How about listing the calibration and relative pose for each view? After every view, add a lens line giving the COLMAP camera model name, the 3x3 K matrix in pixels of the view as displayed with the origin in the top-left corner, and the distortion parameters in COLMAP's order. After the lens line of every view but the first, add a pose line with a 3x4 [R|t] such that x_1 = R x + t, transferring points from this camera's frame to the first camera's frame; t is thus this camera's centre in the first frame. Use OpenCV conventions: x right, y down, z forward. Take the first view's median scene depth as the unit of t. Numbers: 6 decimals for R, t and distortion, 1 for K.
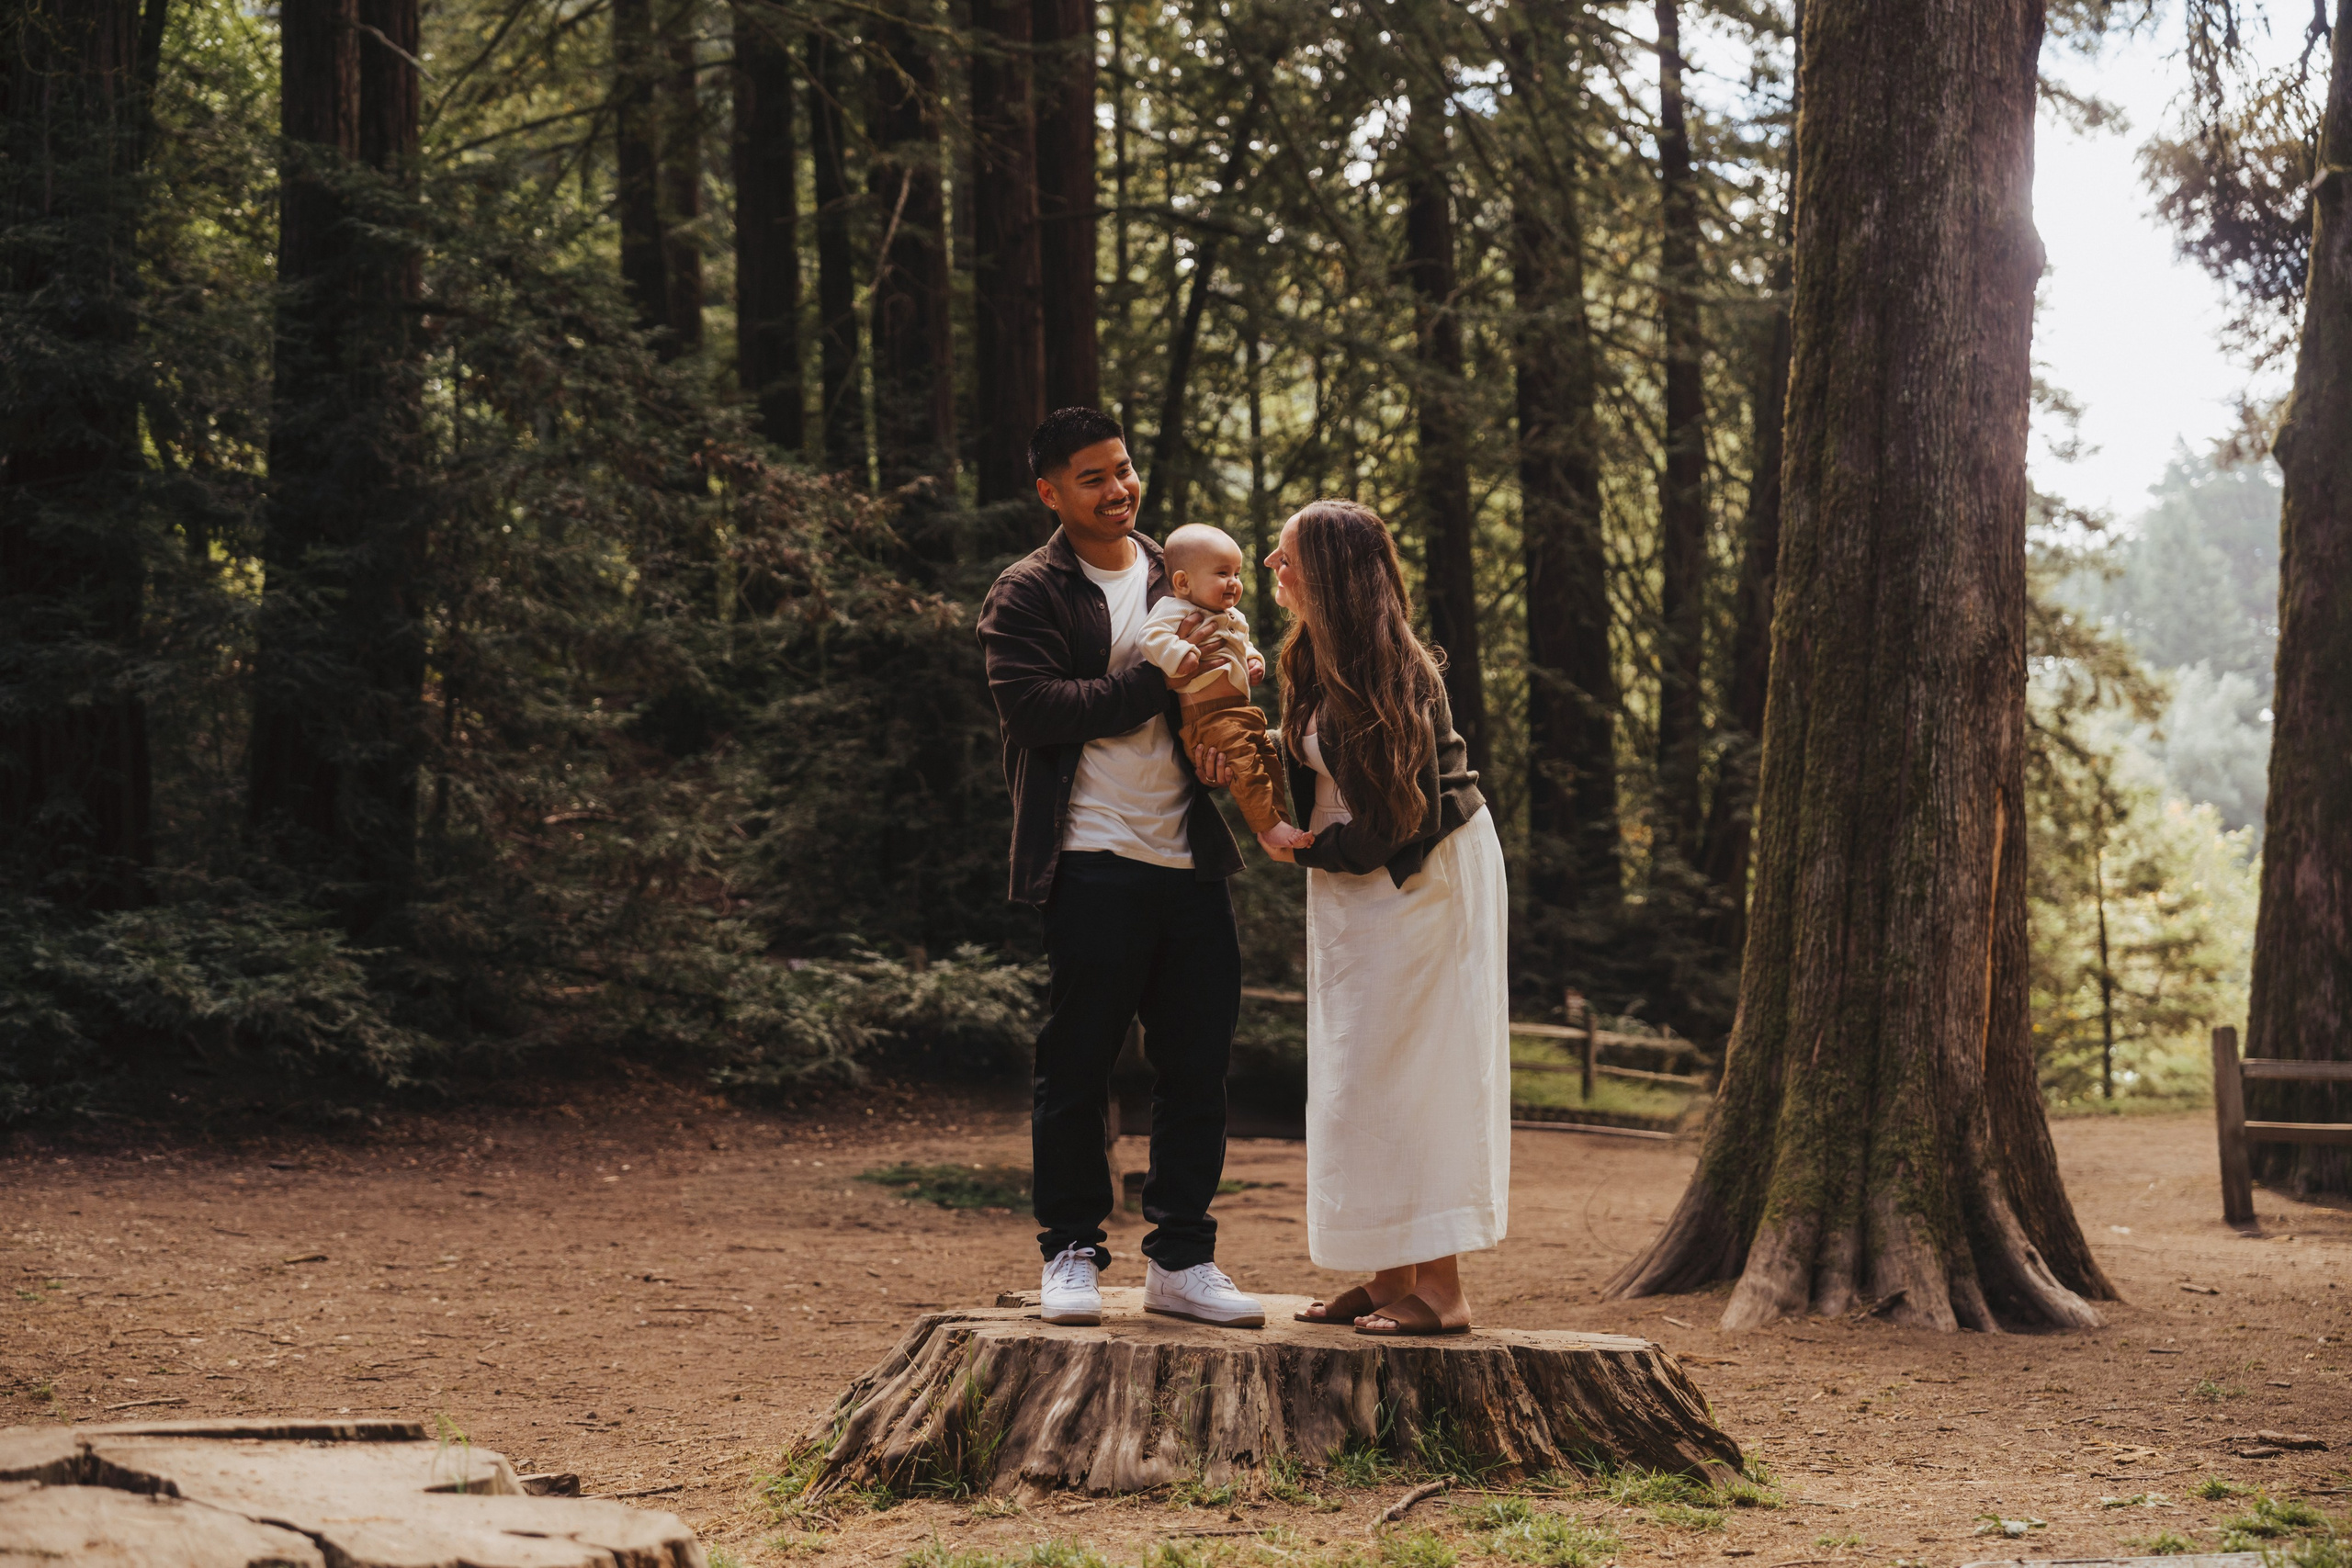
lens RADIAL K [[3692.2, 0, 1176.0], [0, 3692.2, 784.0], [0, 0, 1]] dist [0.005752, -0.034631]
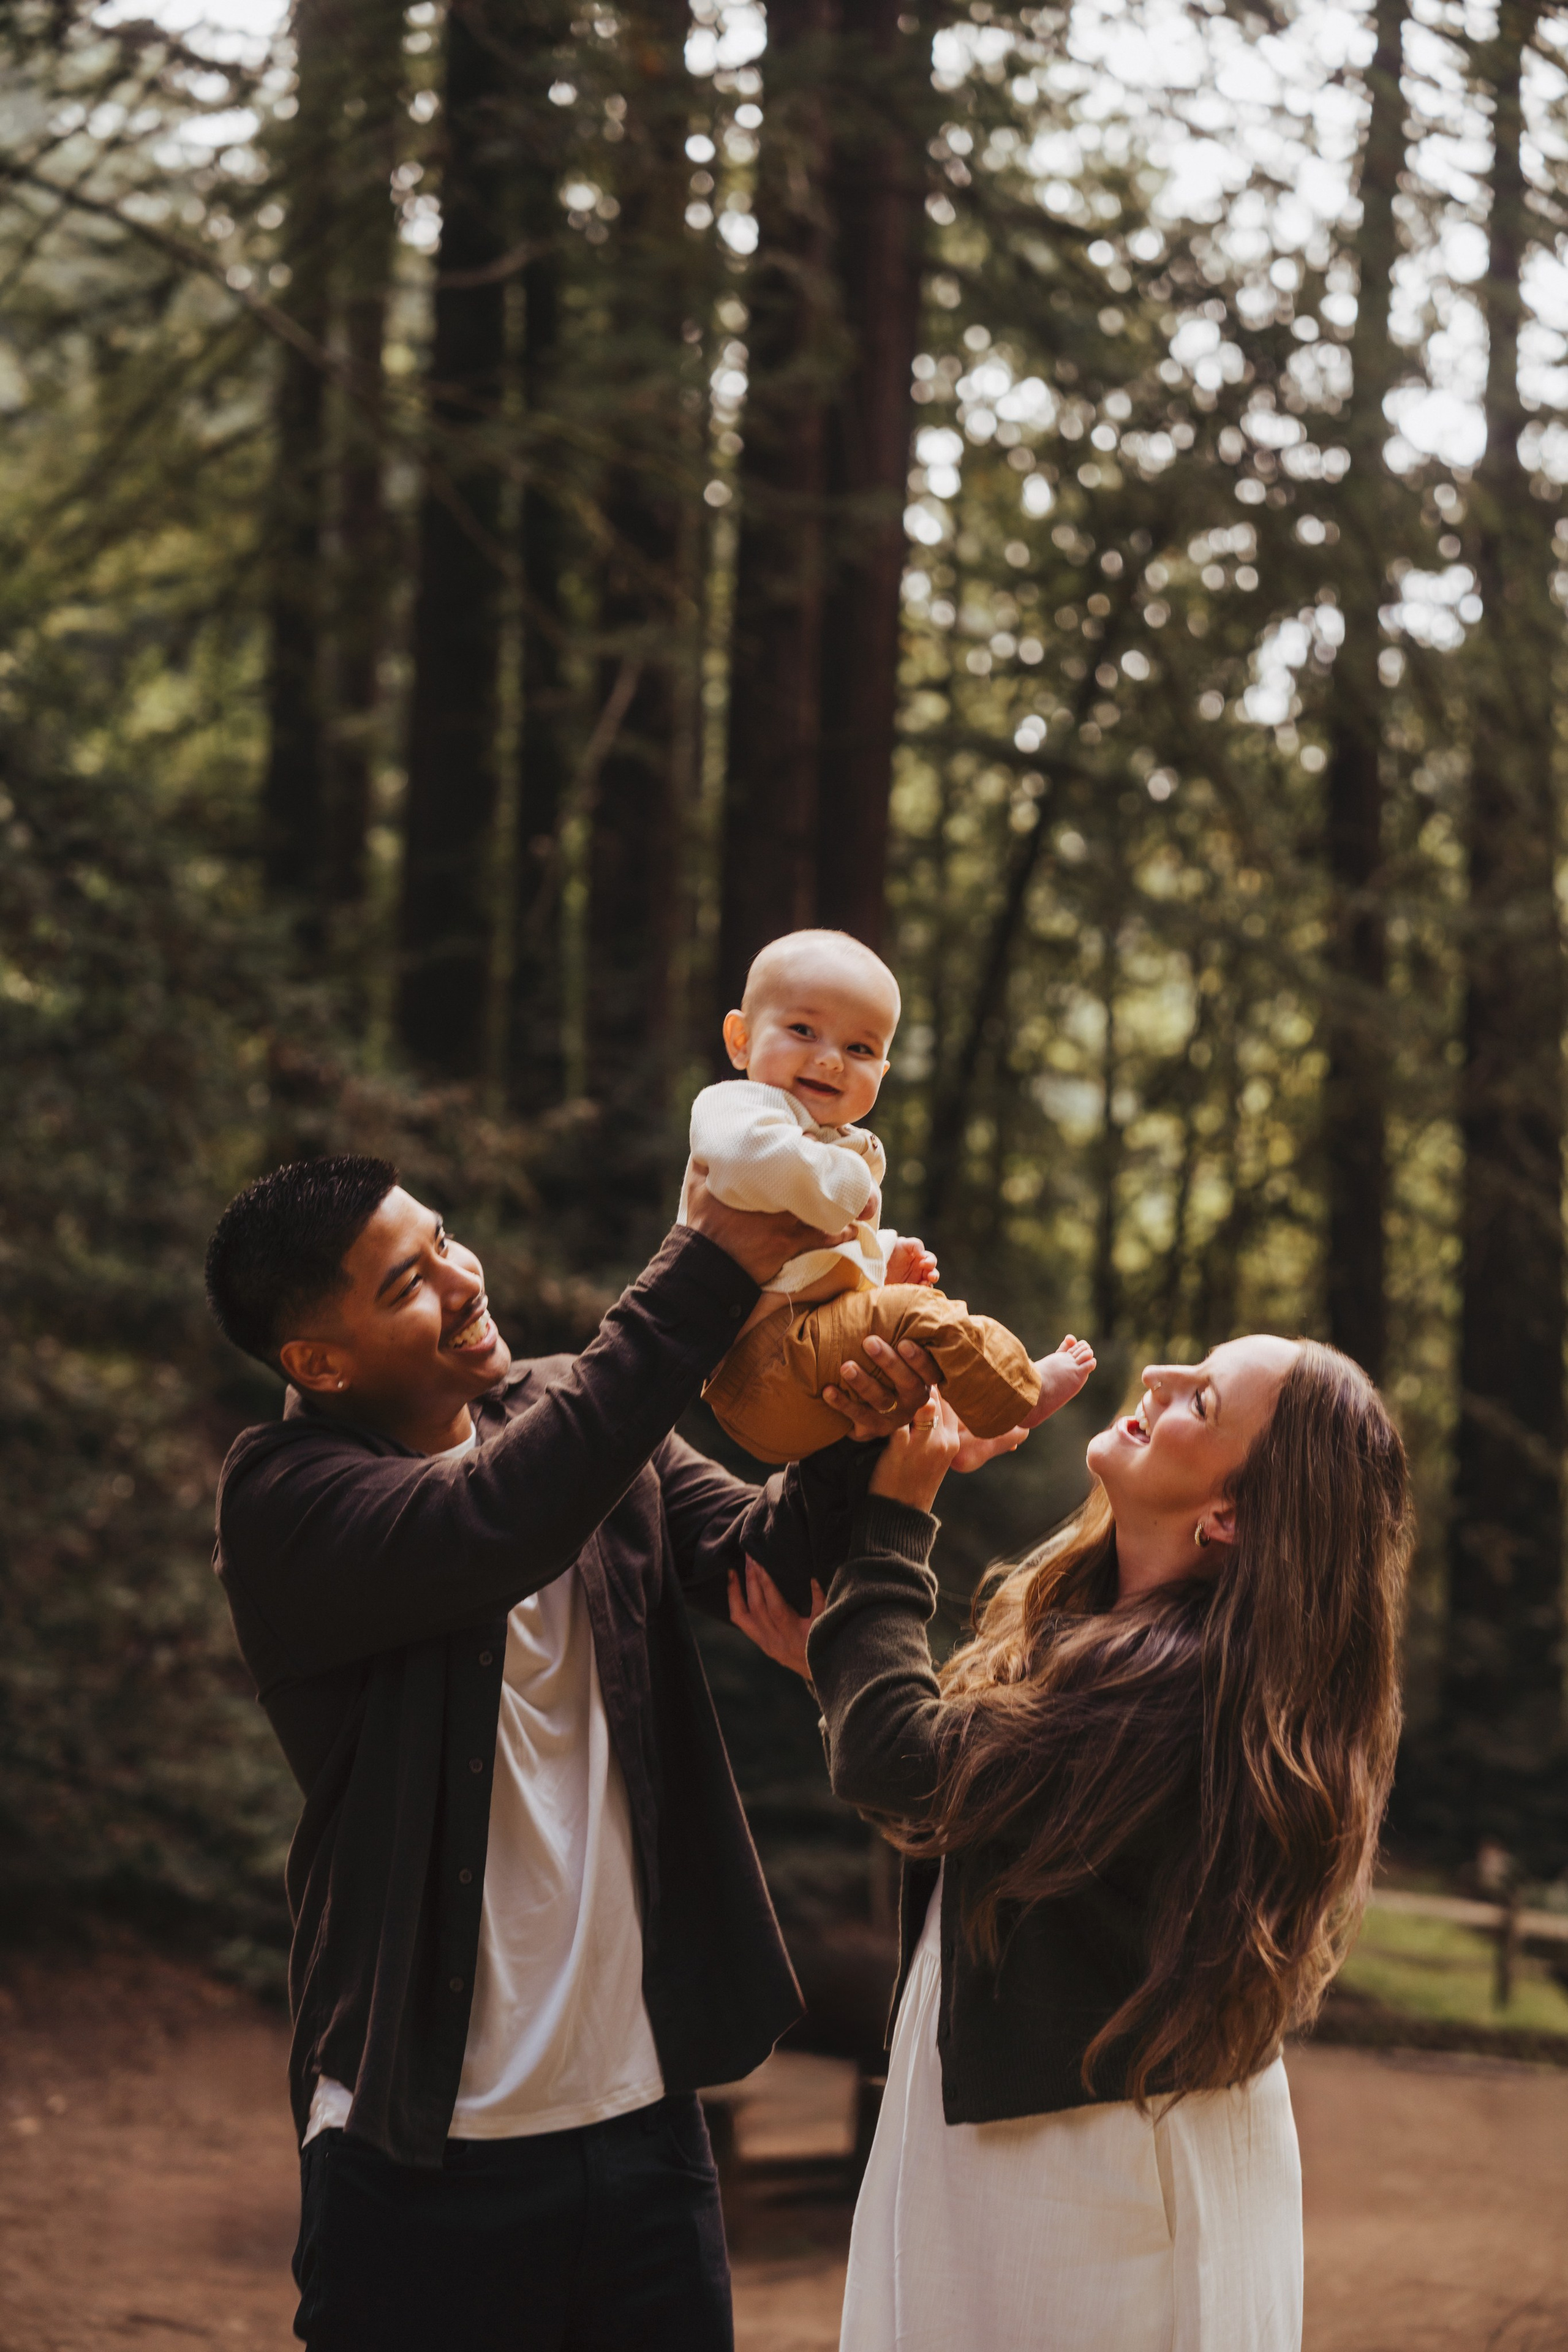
lens RADIAL K [[4623.0, 0, 776.6], [0, 4623.0, 1185.9], [0, 0, 1]] dist [-0.033943, 0.488532]
pose [[0.996631, 0.063283, -0.052177, 0.021836], [-0.066229, 0.996186, -0.056806, -0.035763], [0.048383, 0.060070, 0.997021, 0.255095]]
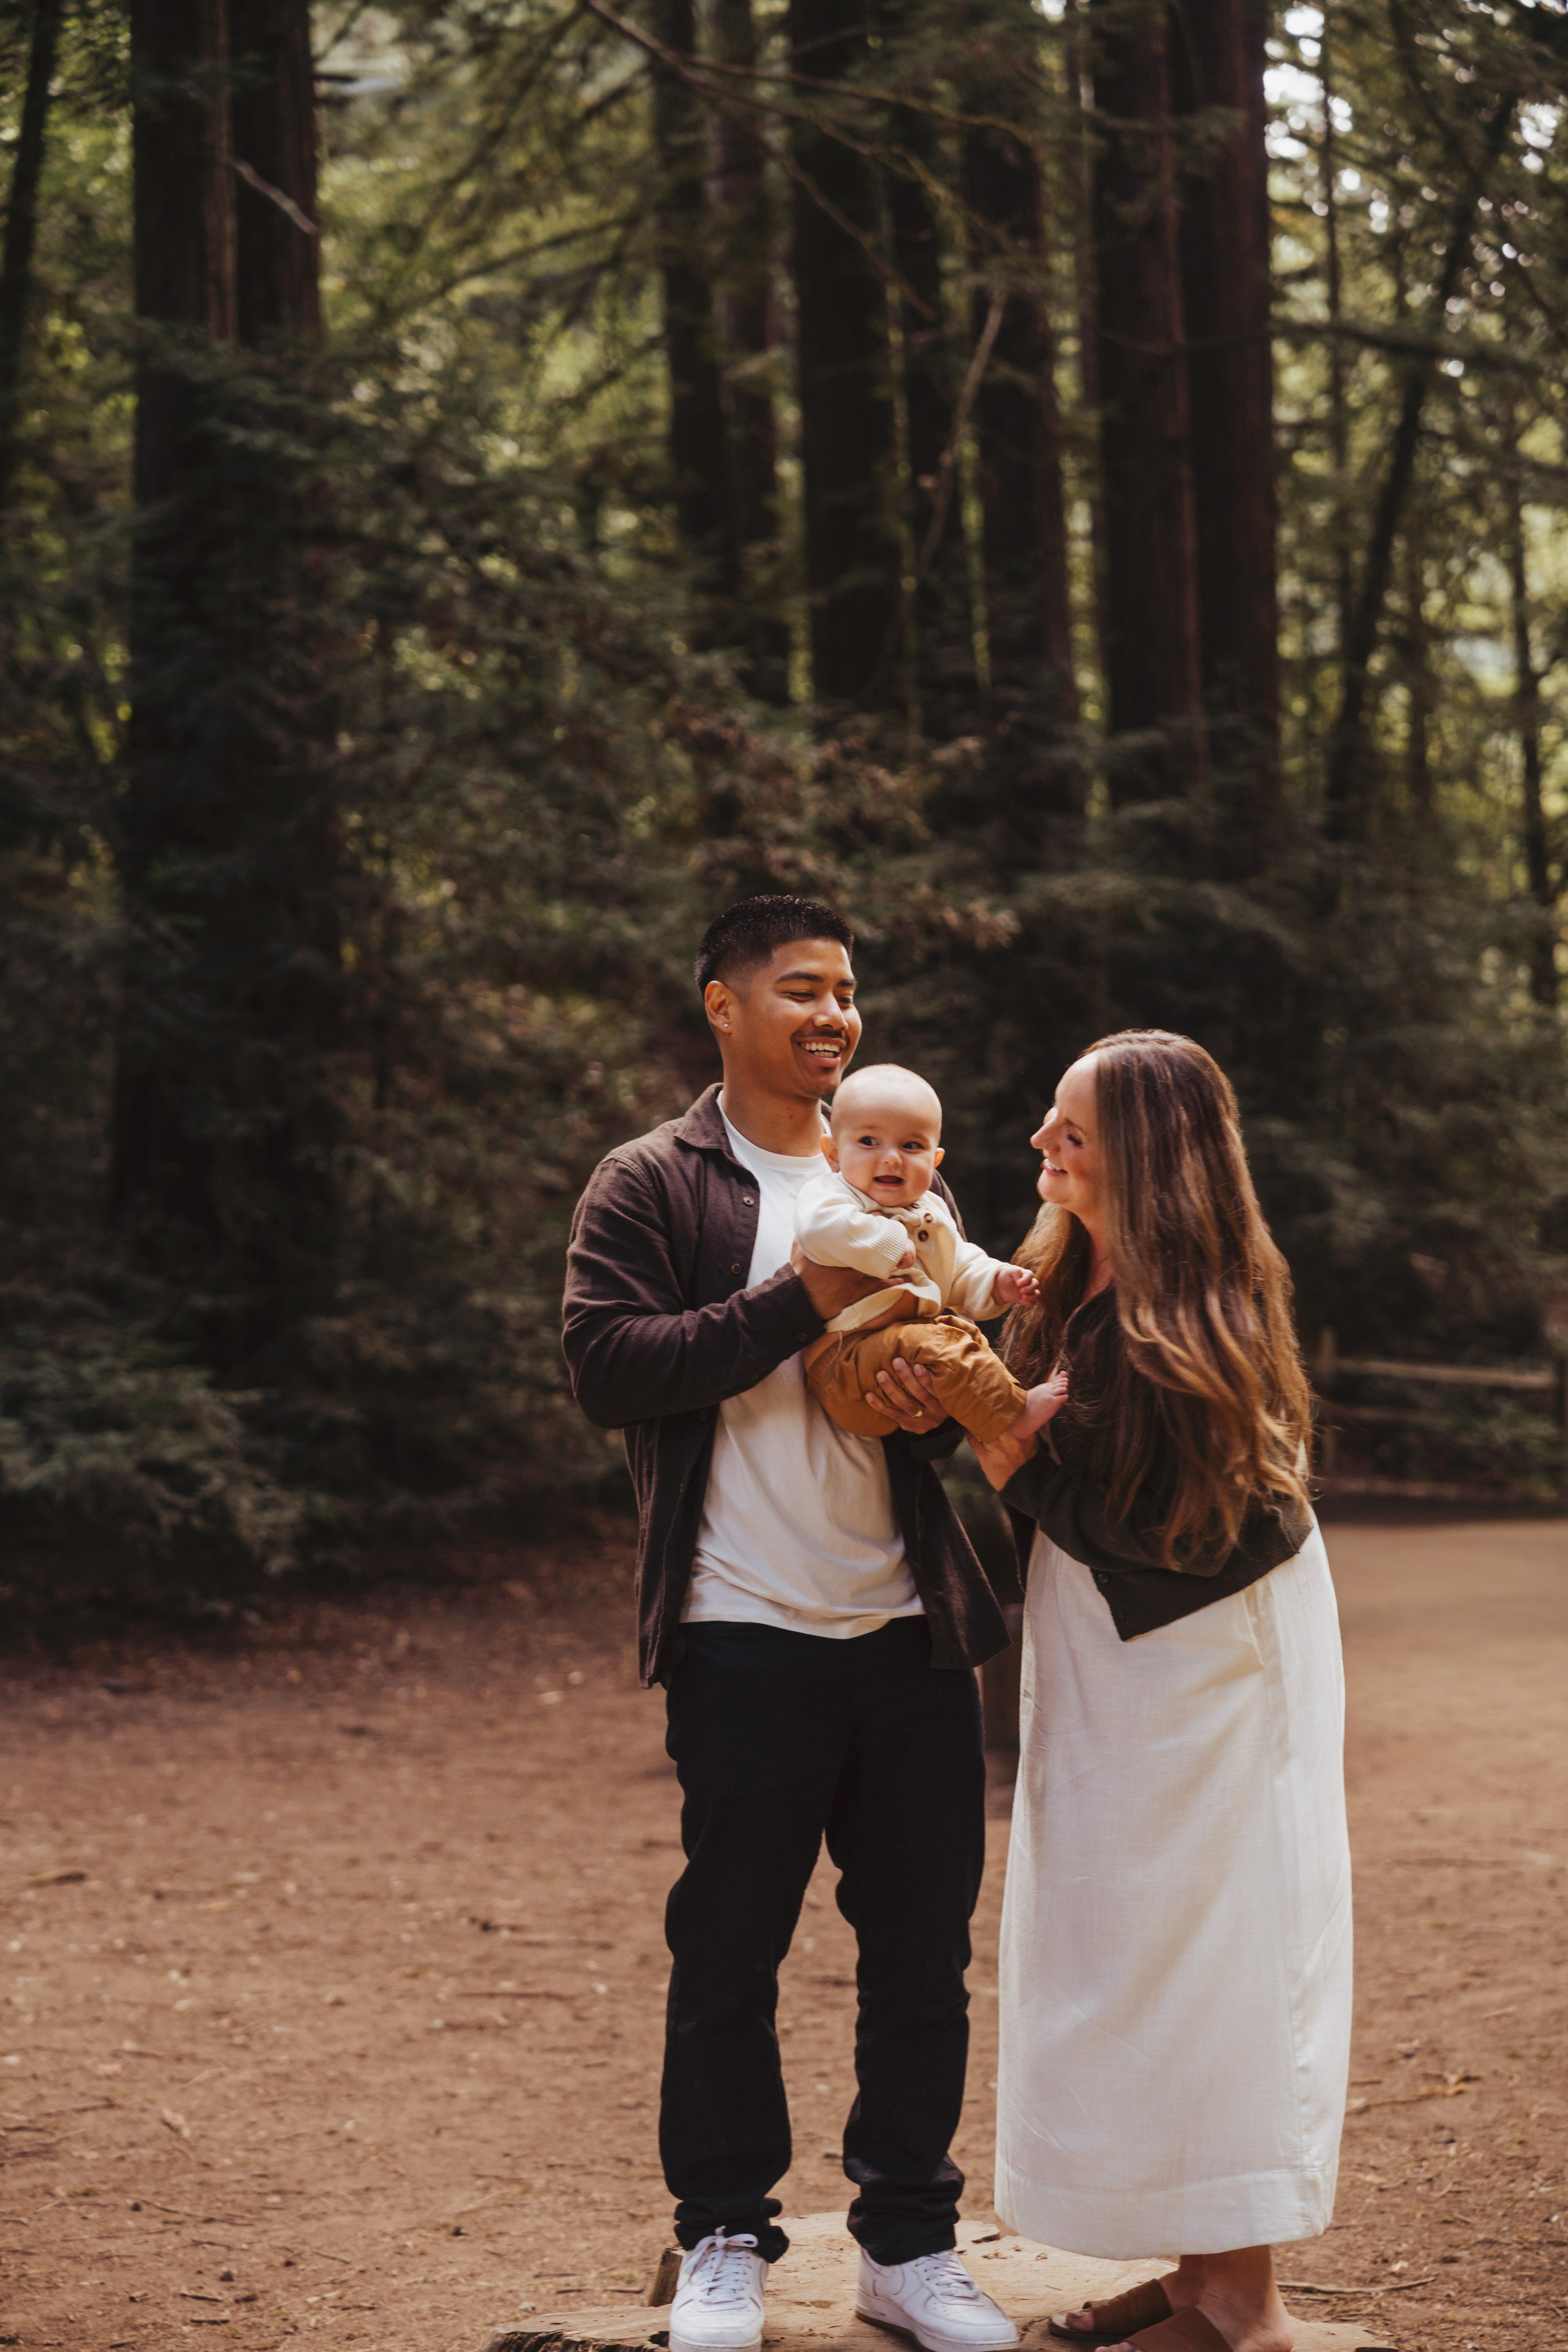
lens RADIAL K [[4623.0, 0, 776.6], [0, 4623.0, 1185.9], [0, 0, 1]] dist [-0.033943, 0.488532]
pose [[0.987962, -0.015121, -0.153955, 0.060216], [0.021004, 0.999107, 0.036659, -0.047432], [0.153263, -0.039452, 0.987398, 0.123133]]
